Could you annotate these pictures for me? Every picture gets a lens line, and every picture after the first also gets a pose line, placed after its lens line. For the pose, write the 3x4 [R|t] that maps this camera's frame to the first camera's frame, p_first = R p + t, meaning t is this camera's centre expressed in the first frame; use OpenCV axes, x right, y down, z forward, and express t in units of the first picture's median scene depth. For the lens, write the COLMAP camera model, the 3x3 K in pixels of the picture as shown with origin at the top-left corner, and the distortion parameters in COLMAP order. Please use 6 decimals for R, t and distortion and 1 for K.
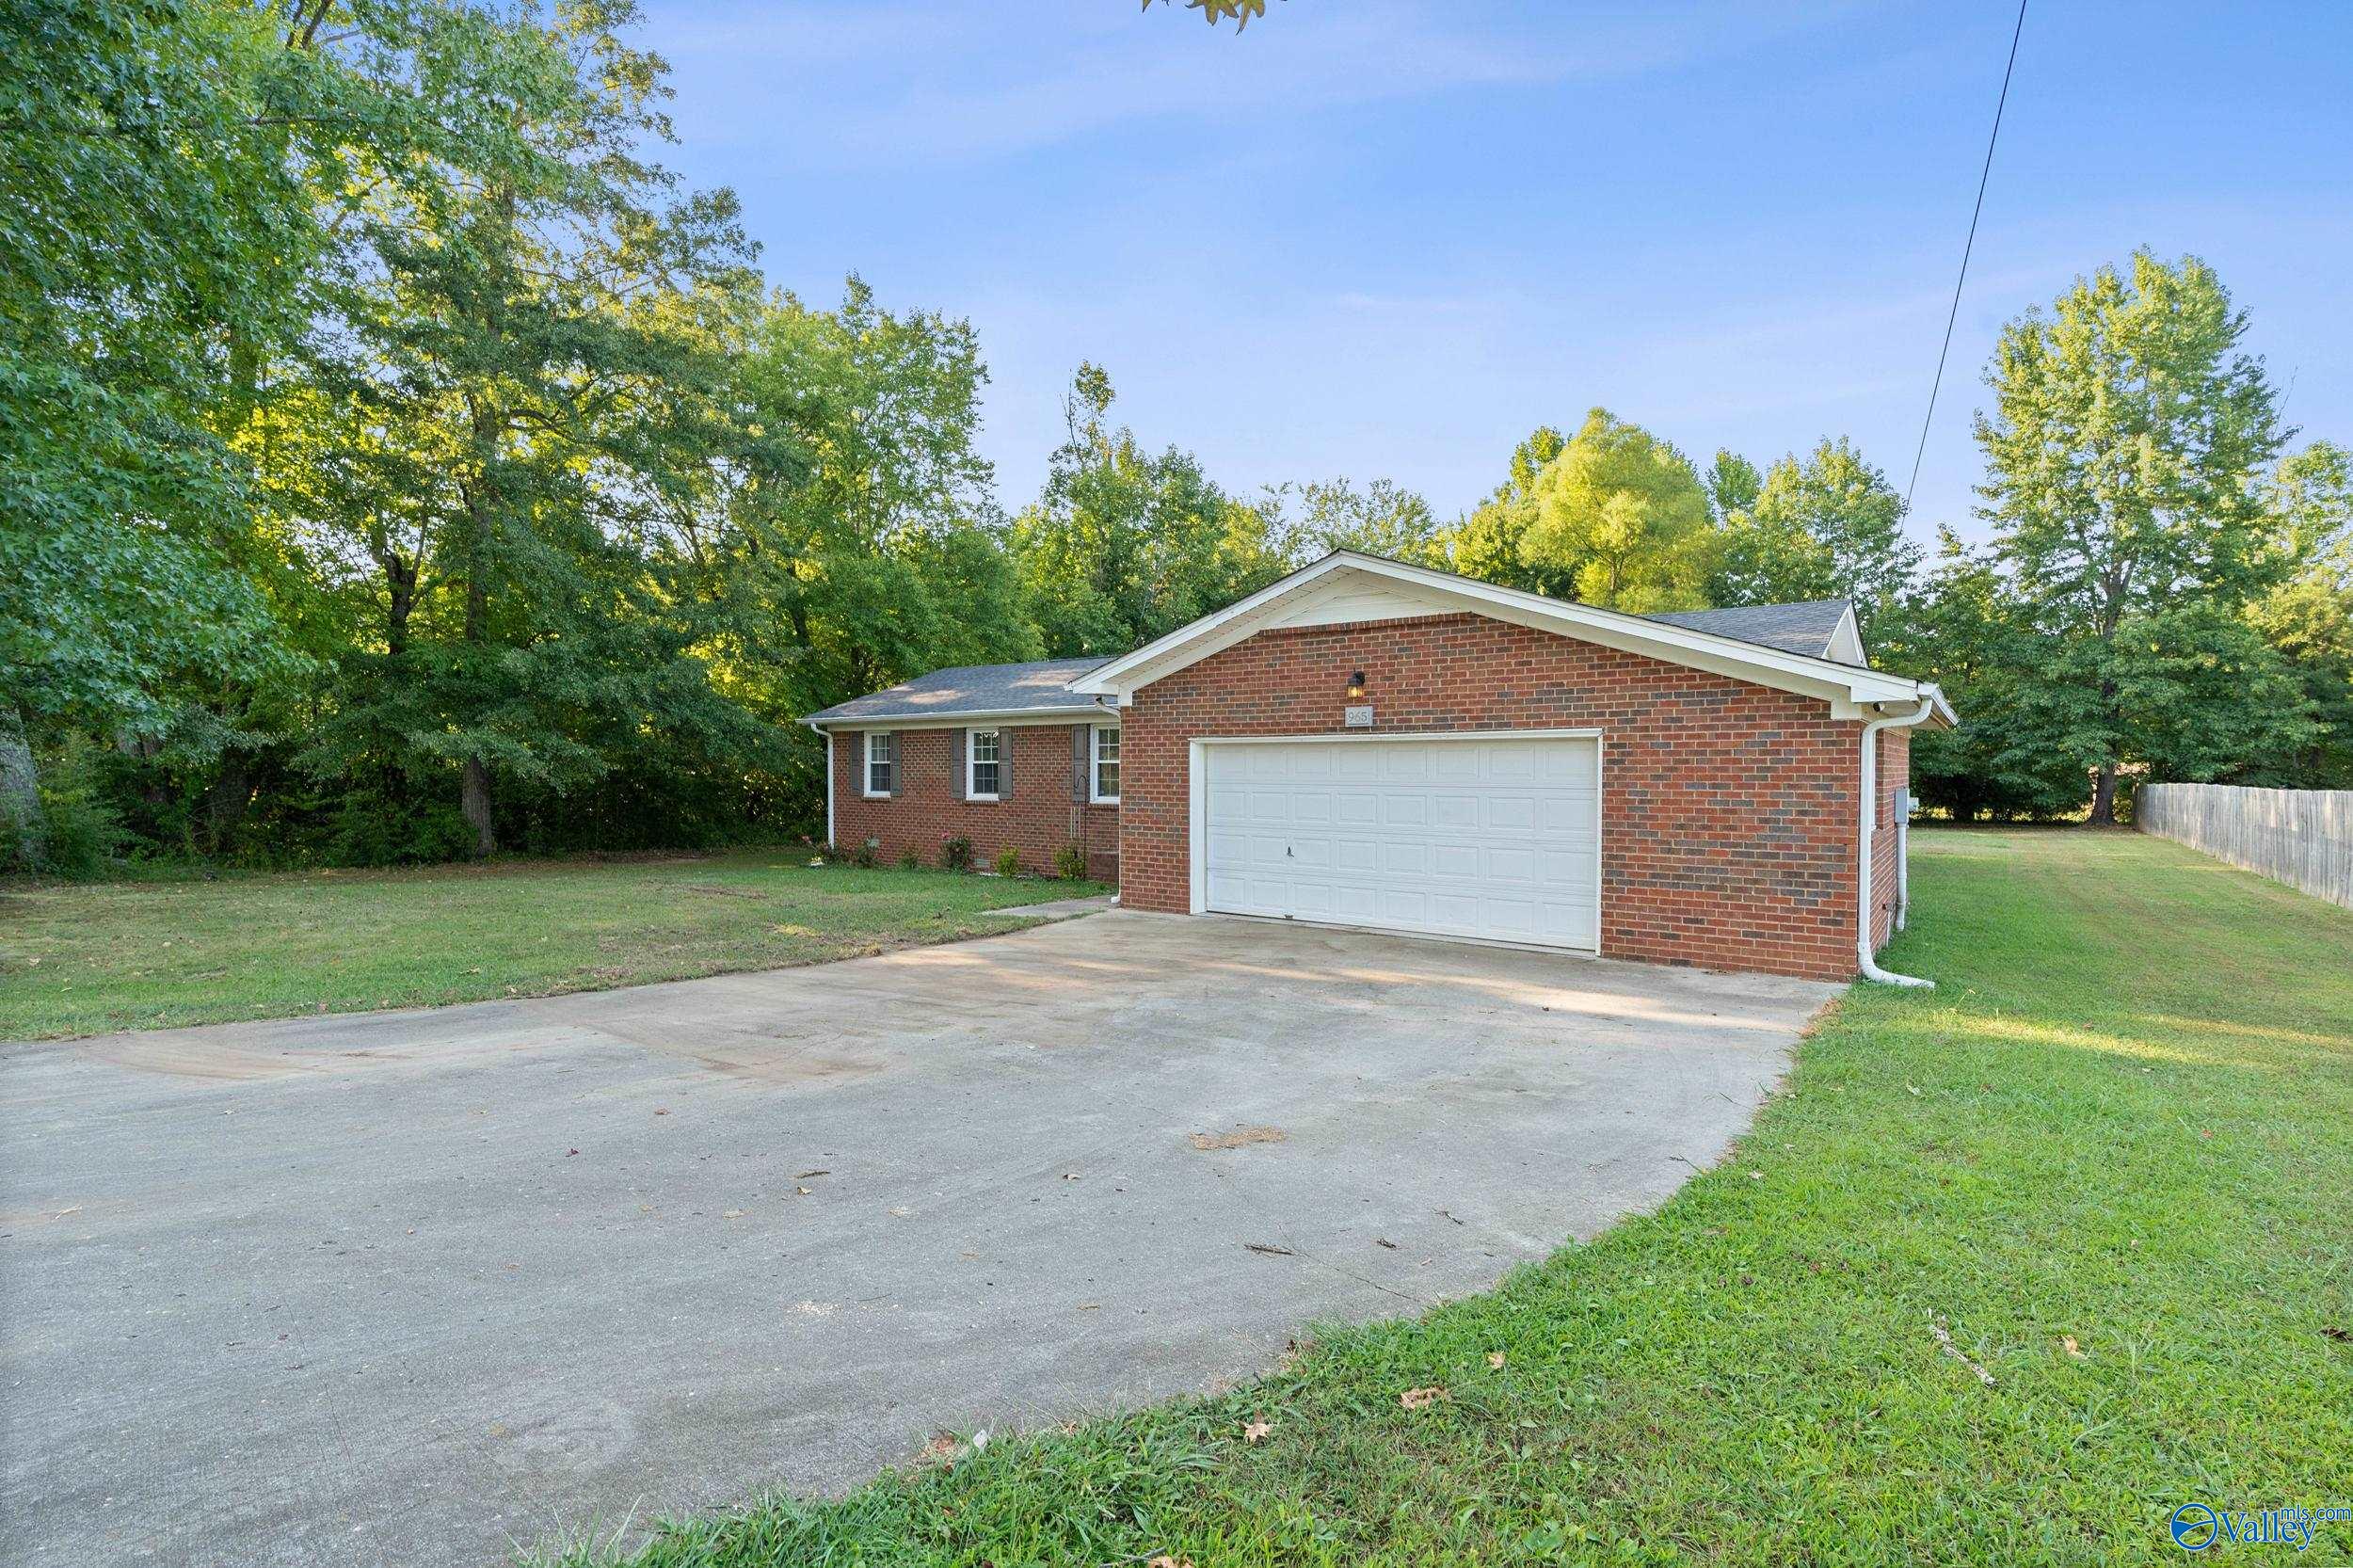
lens RADIAL K [[1086.2, 0, 1184.0], [0, 1086.2, 792.9], [0, 0, 1]] dist [-0.004936, 0.000441]
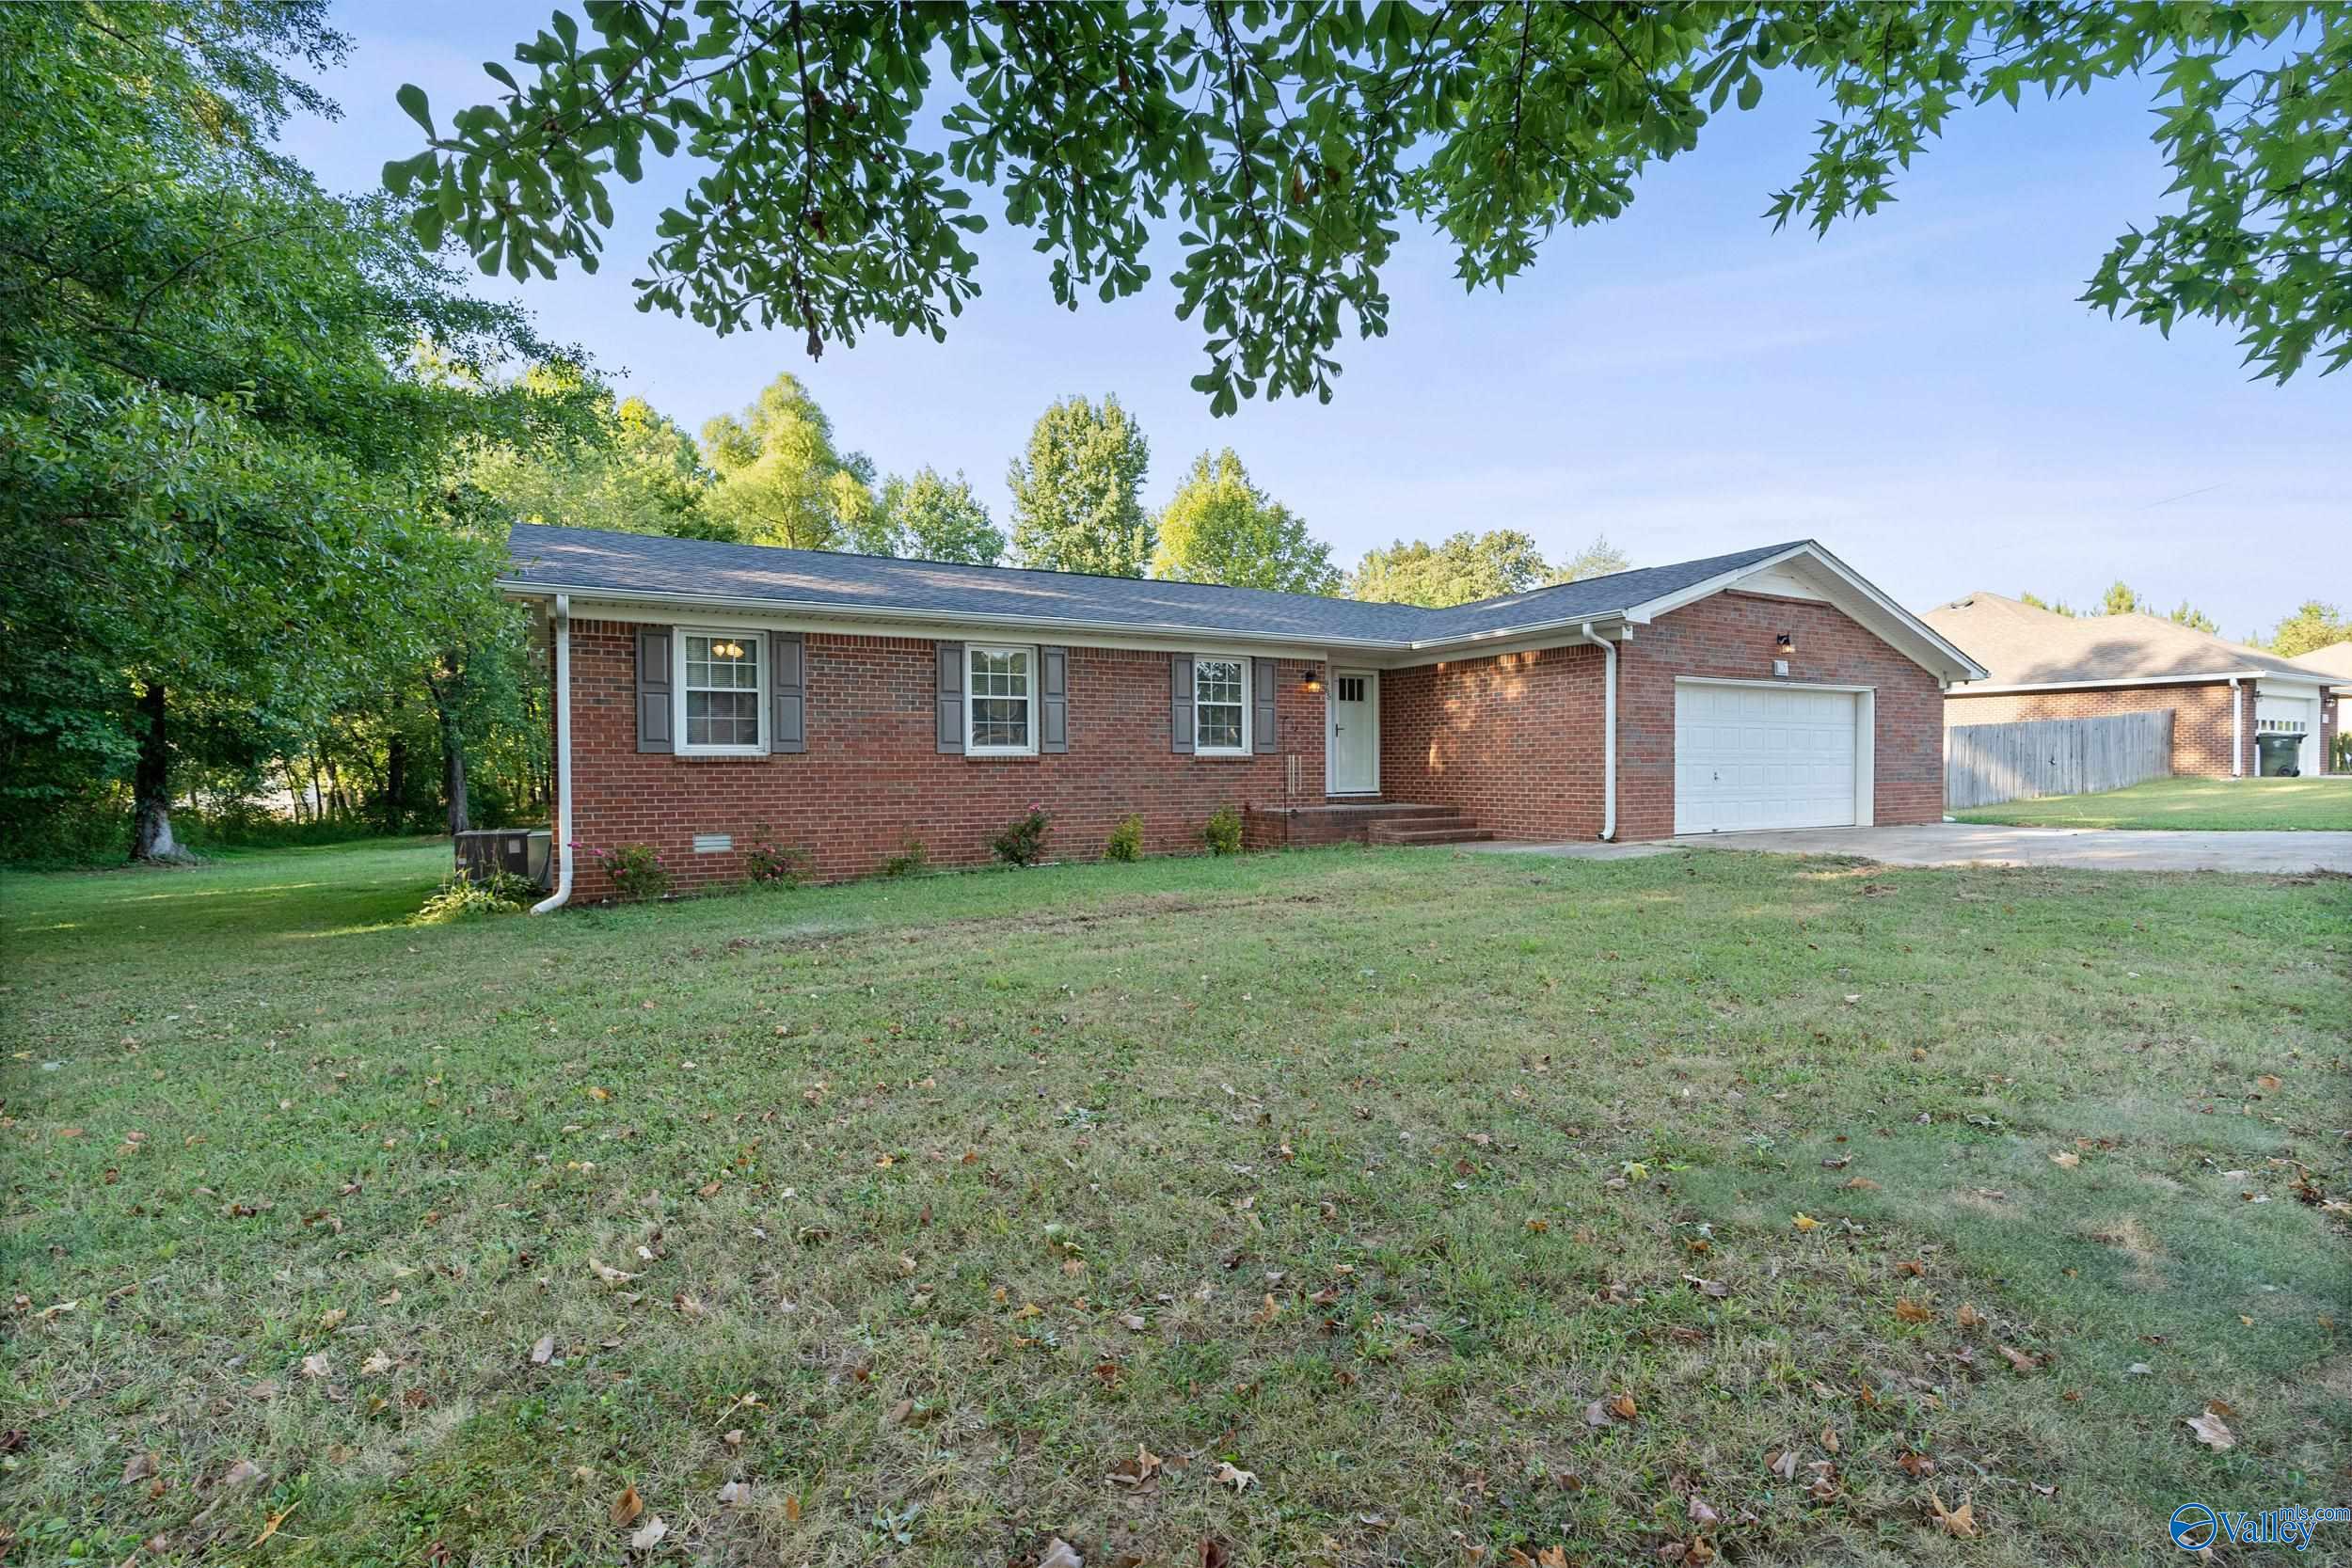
lens RADIAL K [[1069.7, 0, 1198.2], [0, 1069.7, 776.7], [0, 0, 1]] dist [-0.001439, 0.000085]
pose [[0.389890, -0.010732, 0.920799, -1.234620], [0.029131, 0.999575, -0.000685, 0.039567], [-0.920400, 0.027091, 0.390037, 1.087212]]
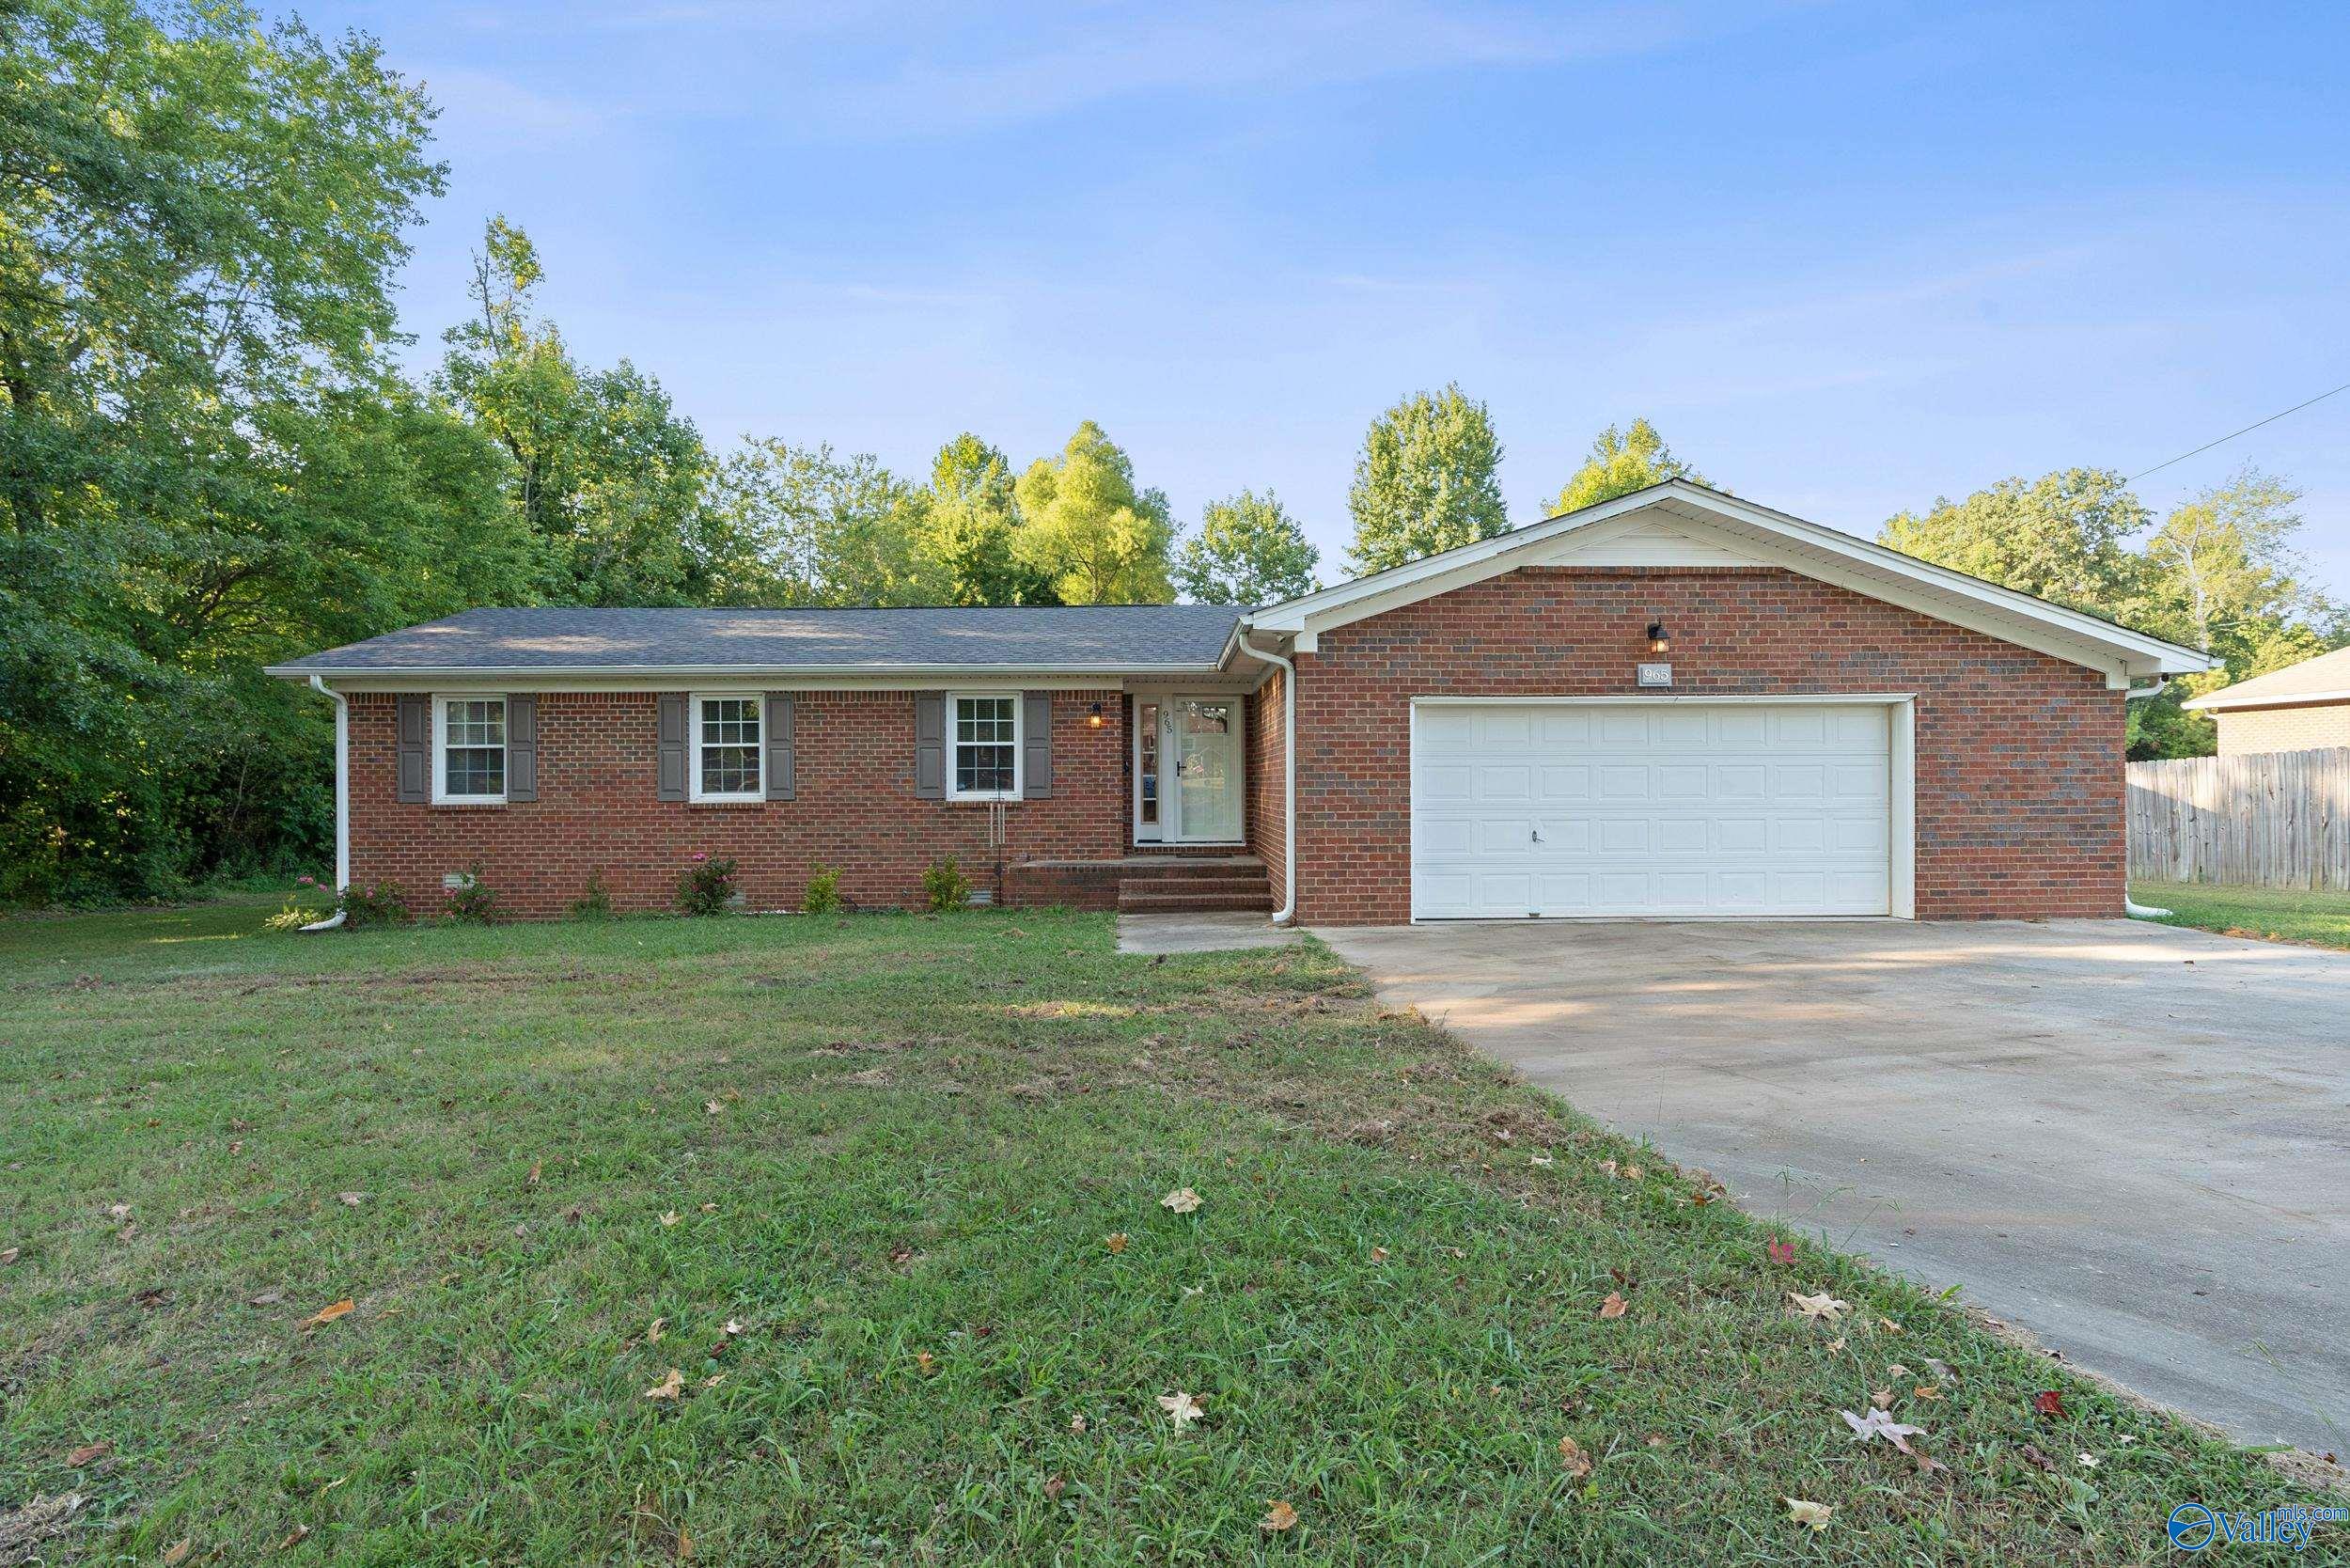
lens RADIAL K [[1084.8, 0, 1182.5], [0, 1084.8, 792.9], [0, 0, 1]] dist [-0.004936, 0.000441]
pose [[0.779640, -0.009951, 0.626149, -0.646016], [0.022019, 0.999691, -0.011529, 0.024695], [-0.625840, 0.022776, 0.779619, 0.531469]]
